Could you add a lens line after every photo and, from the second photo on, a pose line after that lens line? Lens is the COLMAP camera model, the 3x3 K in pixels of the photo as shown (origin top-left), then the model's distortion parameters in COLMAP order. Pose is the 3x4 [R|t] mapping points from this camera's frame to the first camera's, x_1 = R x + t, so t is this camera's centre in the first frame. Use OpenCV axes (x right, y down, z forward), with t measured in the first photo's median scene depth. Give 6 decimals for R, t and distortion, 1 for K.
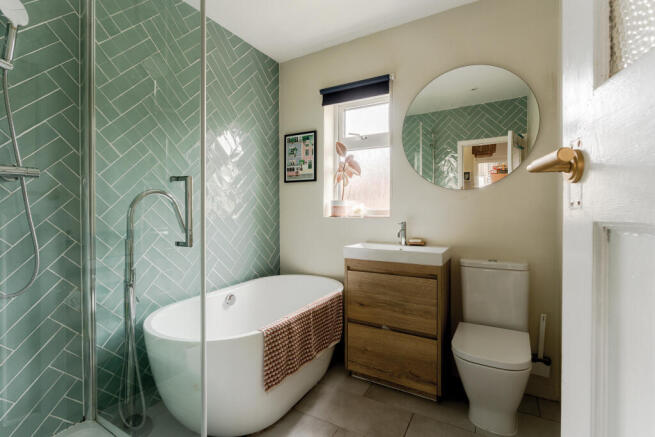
lens RADIAL K [[292.8, 0, 305.7], [0, 292.8, 217.0], [0, 0, 1]] dist [-0.008835, 0.002266]
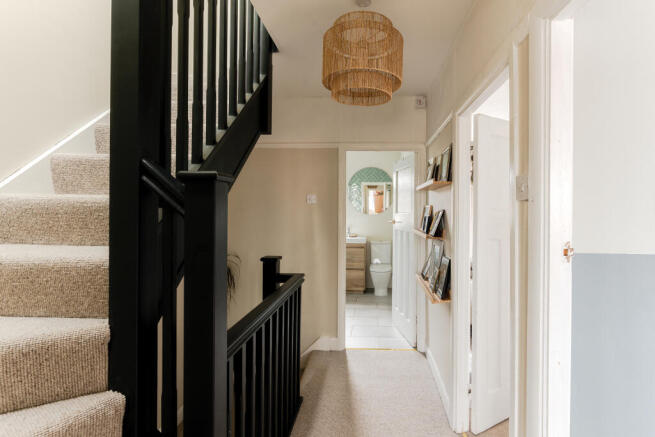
lens RADIAL K [[292.8, 0, 328.4], [0, 292.8, 217.7], [0, 0, 1]] dist [-0.008835, 0.002266]
pose [[0.909690, 0.002477, 0.415280, -0.989053], [-0.001672, 0.999996, -0.002302, -0.068037], [-0.415284, 0.001400, 0.909691, -1.357436]]
